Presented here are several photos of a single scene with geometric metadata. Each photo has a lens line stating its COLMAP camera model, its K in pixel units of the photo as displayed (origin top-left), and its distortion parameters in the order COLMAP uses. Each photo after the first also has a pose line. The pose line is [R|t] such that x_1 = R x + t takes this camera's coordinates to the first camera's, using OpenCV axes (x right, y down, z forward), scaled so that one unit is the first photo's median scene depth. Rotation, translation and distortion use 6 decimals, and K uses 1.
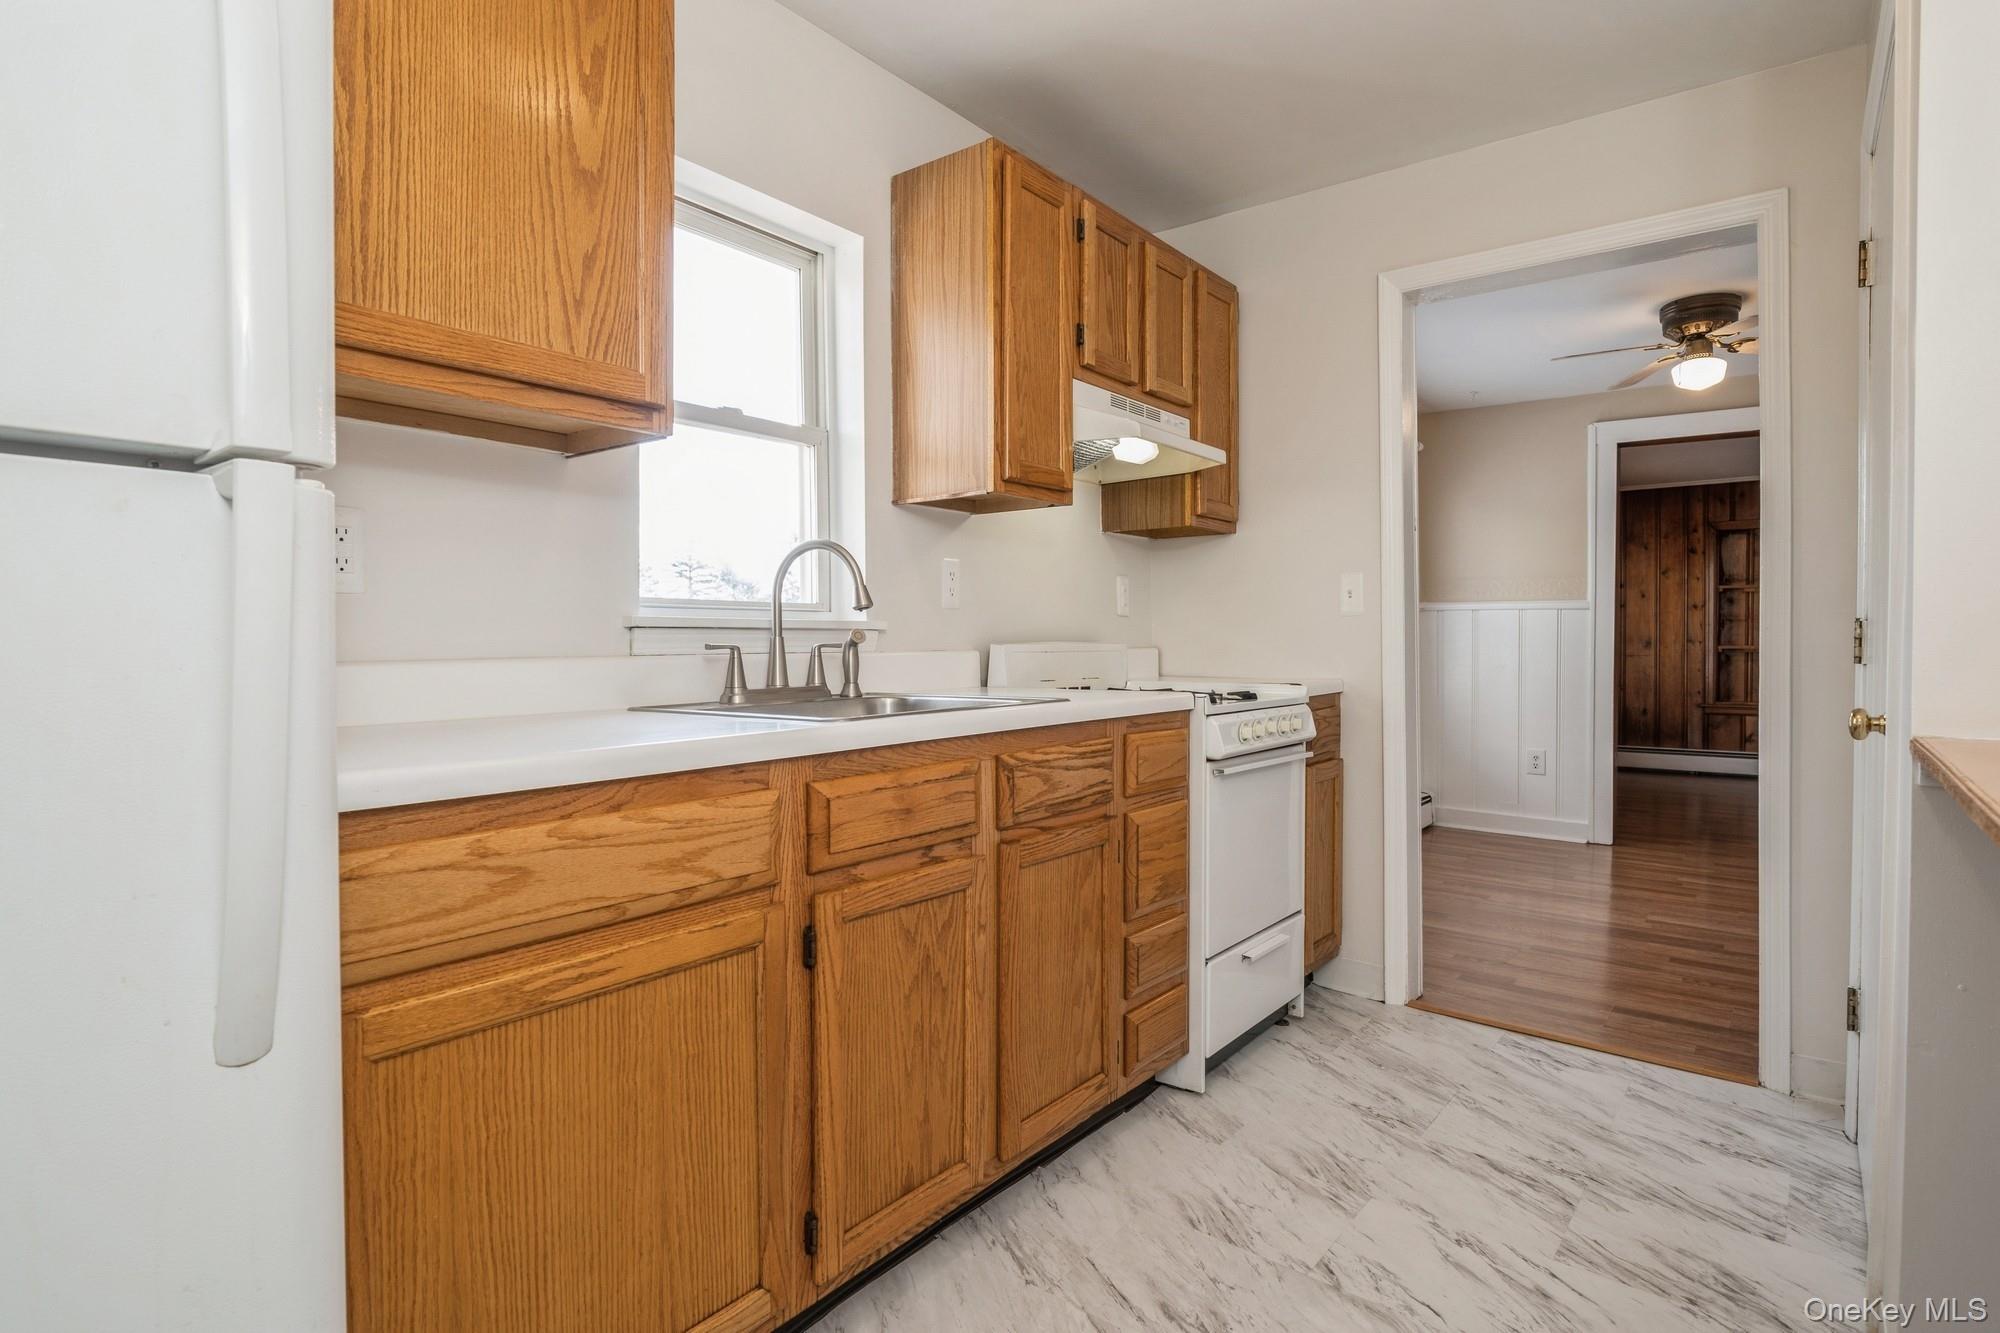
lens RADIAL K [[997.9, 0, 984.6], [0, 997.9, 678.2], [0, 0, 1]] dist [-0.010435, 0.001411]
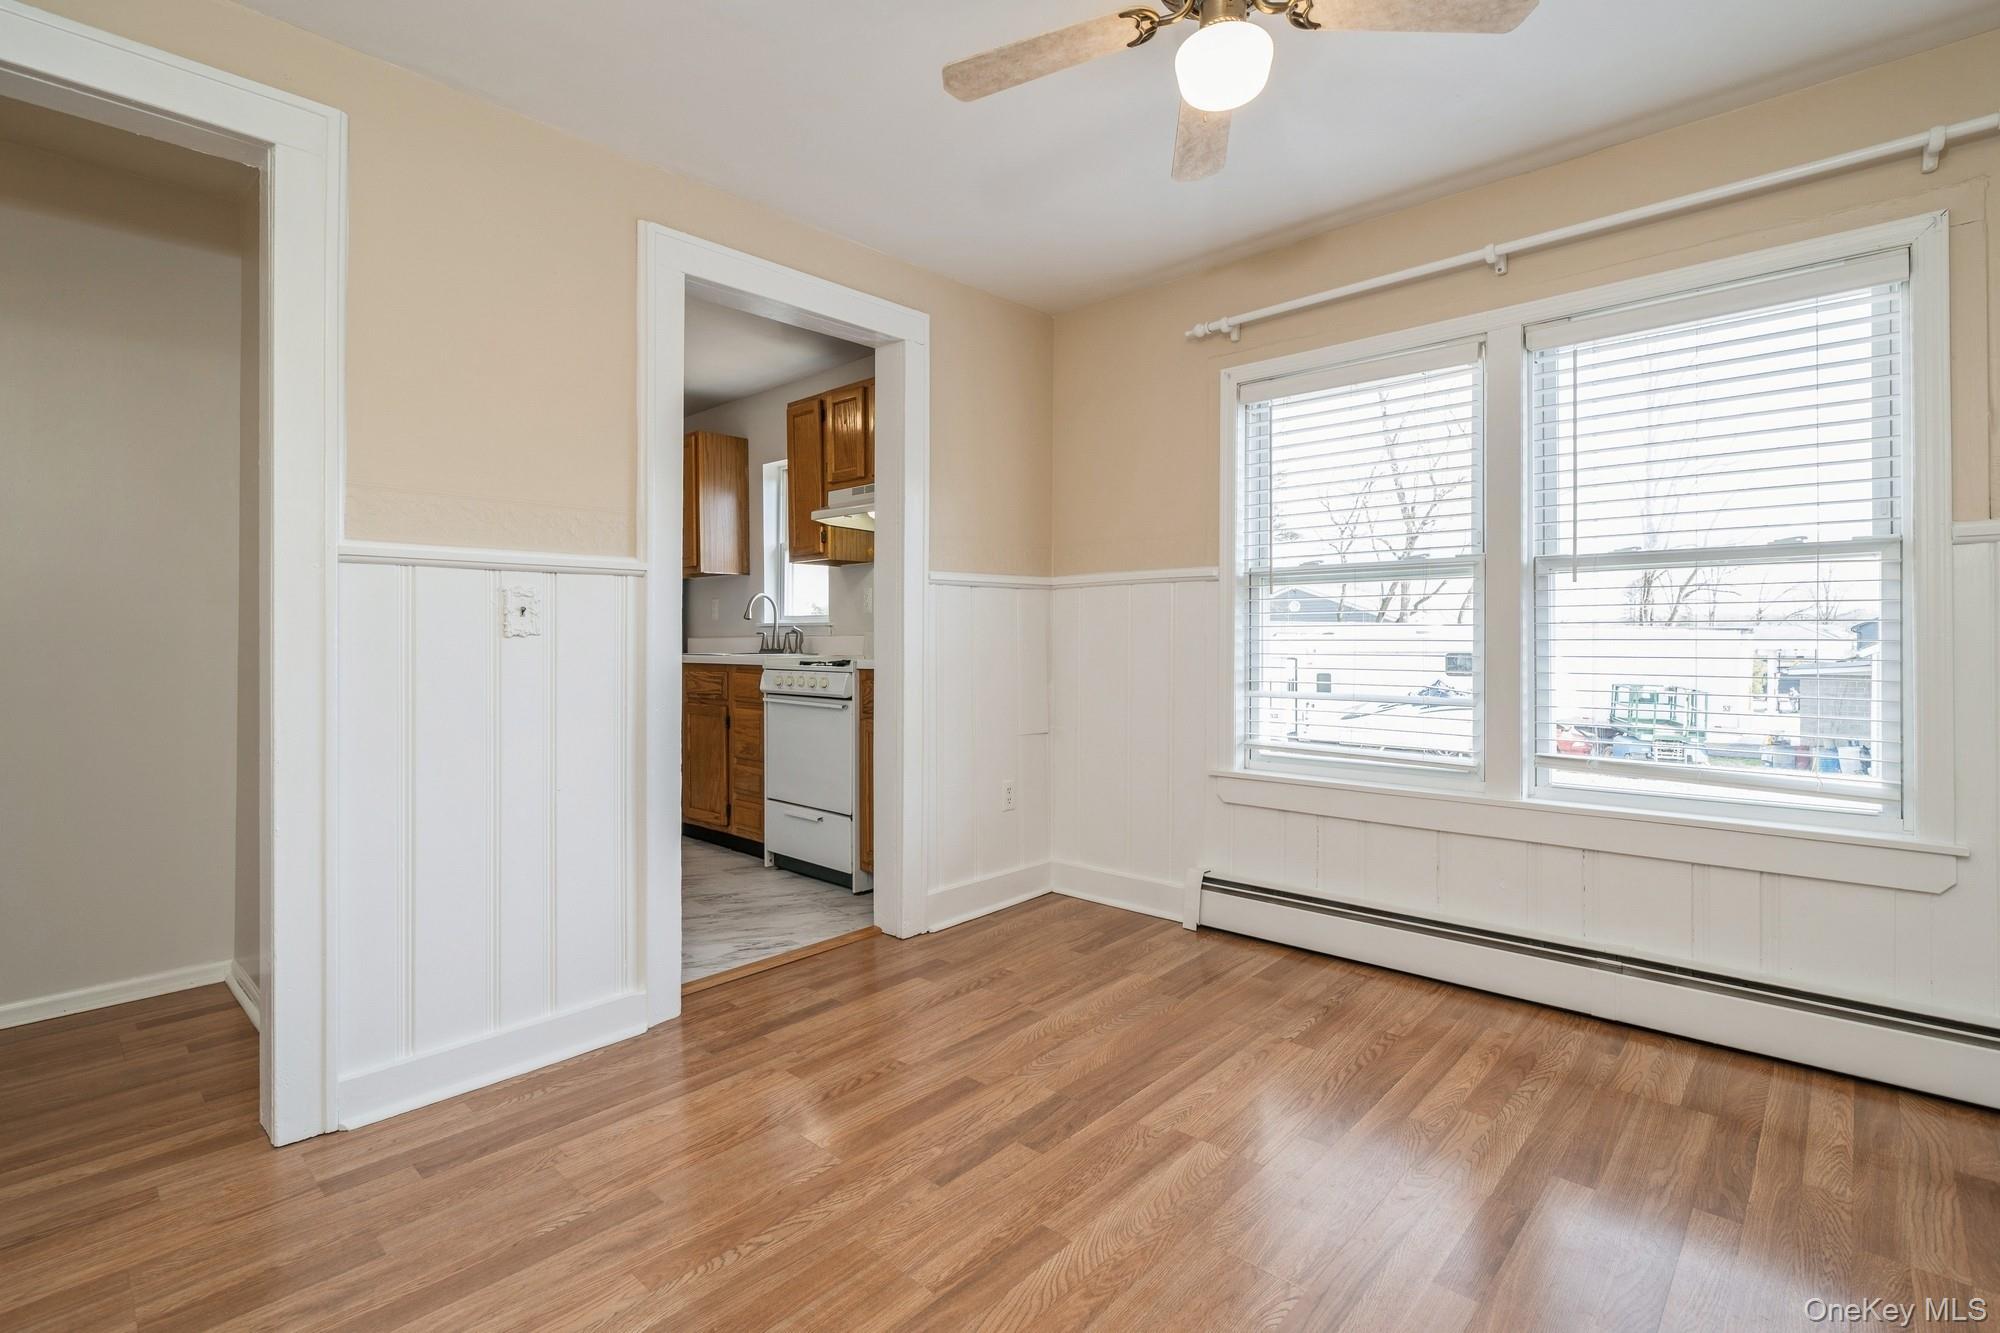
lens RADIAL K [[916.7, 0, 994.3], [0, 916.7, 642.7], [0, 0, 1]] dist [0.000574, 0.000013]
pose [[-0.057802, 0.008149, -0.998295, 2.079888], [-0.033029, 0.999404, 0.010071, -0.048437], [0.997782, 0.033555, -0.057499, 1.628453]]
